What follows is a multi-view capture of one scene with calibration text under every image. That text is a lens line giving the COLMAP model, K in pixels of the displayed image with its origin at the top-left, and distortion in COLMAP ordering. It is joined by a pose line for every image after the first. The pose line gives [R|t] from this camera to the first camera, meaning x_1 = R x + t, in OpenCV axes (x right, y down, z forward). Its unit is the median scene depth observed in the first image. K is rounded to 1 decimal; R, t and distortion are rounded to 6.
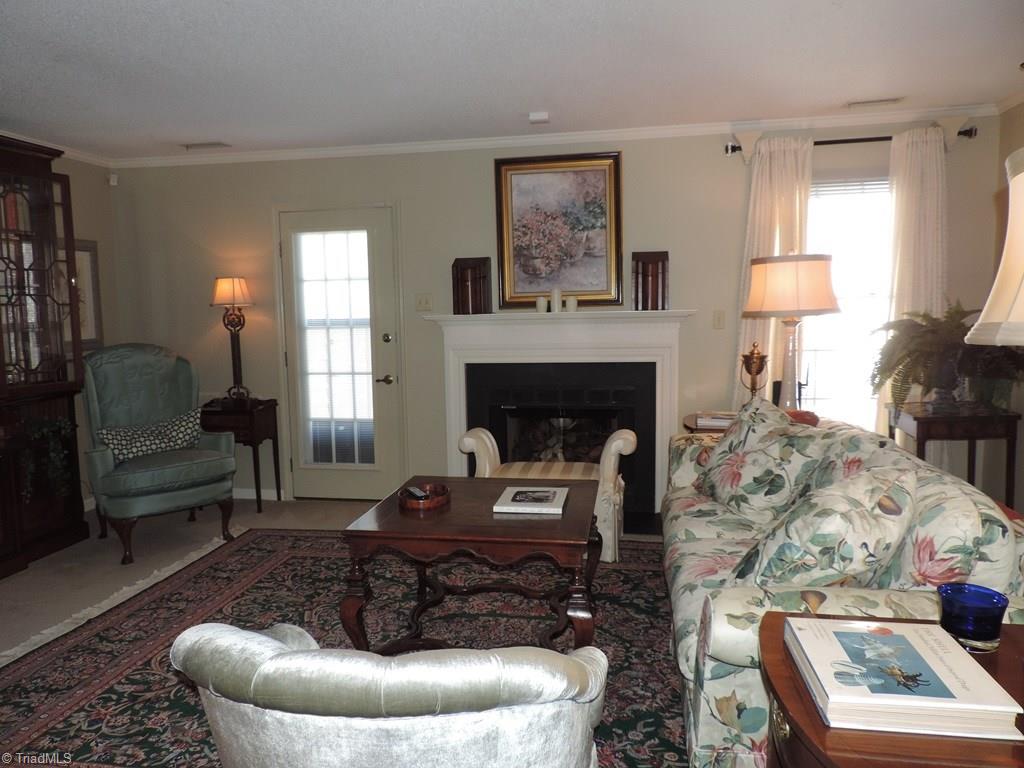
lens RADIAL K [[733.2, 0, 508.1], [0, 733.2, 382.8], [0, 0, 1]] dist [-0.027010, 0.008566]
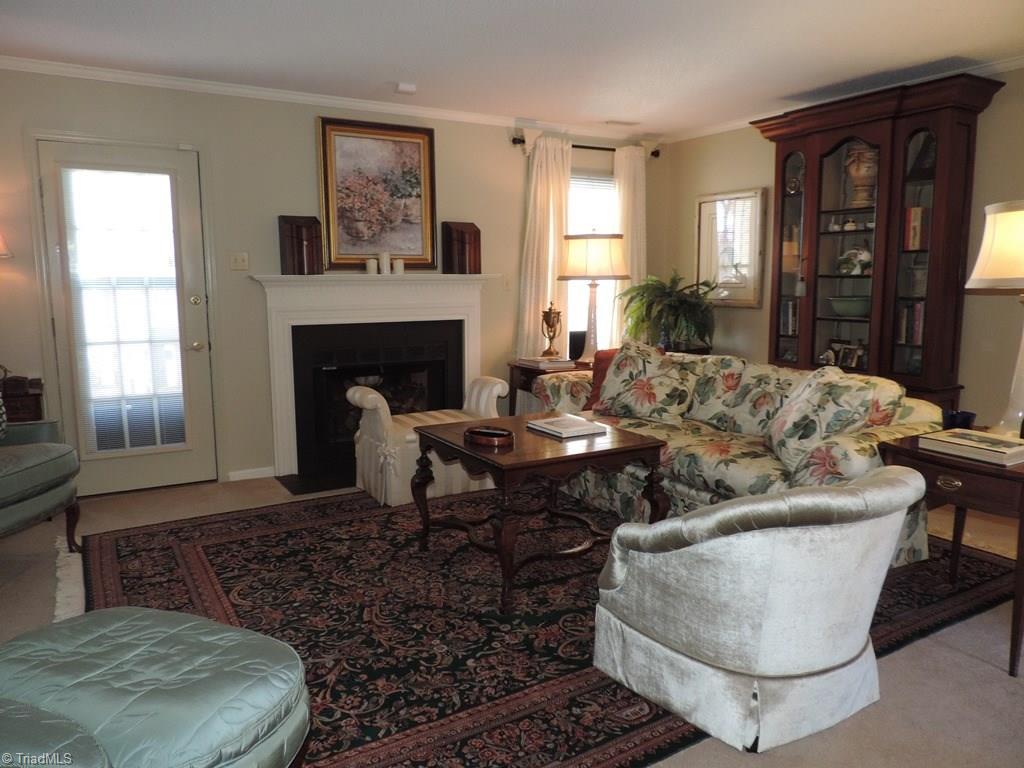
lens RADIAL K [[733.2, 0, 510.2], [0, 733.2, 382.9], [0, 0, 1]] dist [-0.027010, 0.008566]
pose [[0.753414, -0.074840, 0.653274, -0.496838], [0.049285, 0.997134, 0.057395, 0.008063], [-0.655697, -0.011046, 0.754943, 0.085813]]
